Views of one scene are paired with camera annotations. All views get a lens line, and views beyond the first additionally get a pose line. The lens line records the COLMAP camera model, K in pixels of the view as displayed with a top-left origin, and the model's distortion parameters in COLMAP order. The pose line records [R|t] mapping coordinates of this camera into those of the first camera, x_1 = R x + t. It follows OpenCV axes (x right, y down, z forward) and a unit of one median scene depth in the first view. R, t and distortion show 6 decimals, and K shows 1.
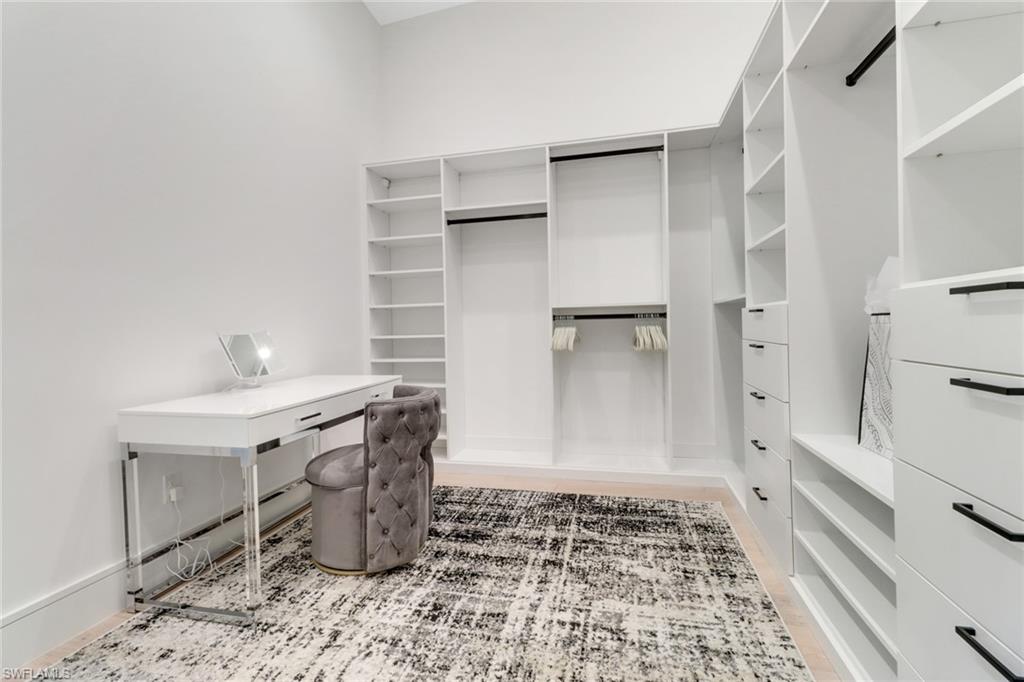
lens RADIAL K [[472.1, 0, 512.0], [0, 472.1, 341.0], [0, 0, 1]] dist [0.003891, -0.000379]
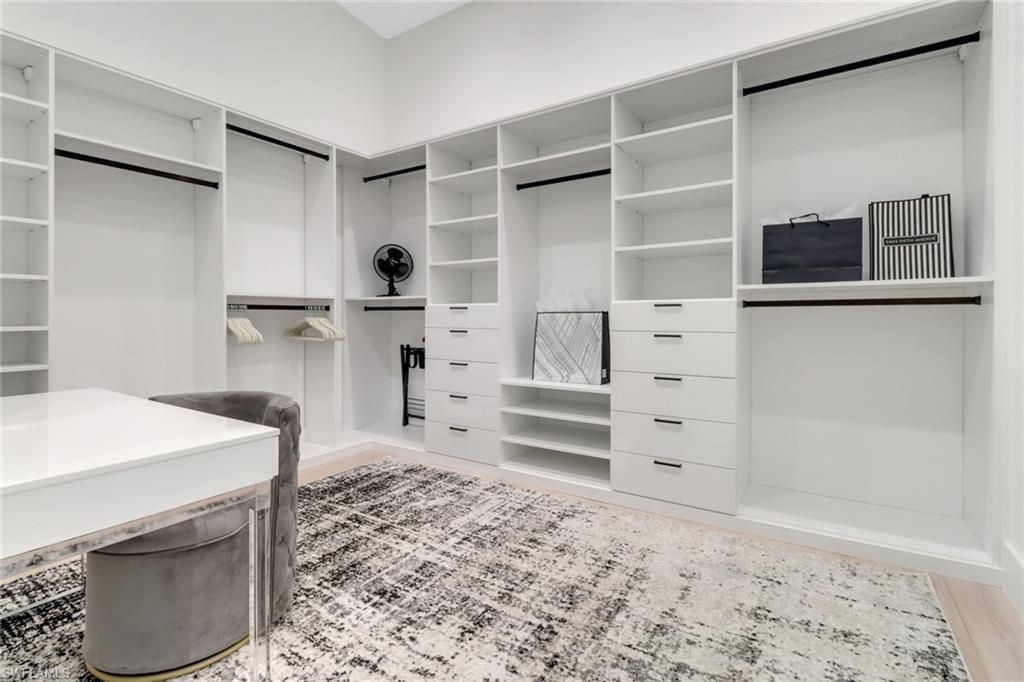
lens RADIAL K [[474.4, 0, 511.8], [0, 474.4, 328.1], [0, 0, 1]] dist [0.002716, -0.000121]
pose [[0.337064, -0.006420, 0.941460, -0.866890], [0.022659, 0.999742, -0.001295, 0.005559], [-0.941209, 0.021770, 0.337122, 0.327494]]
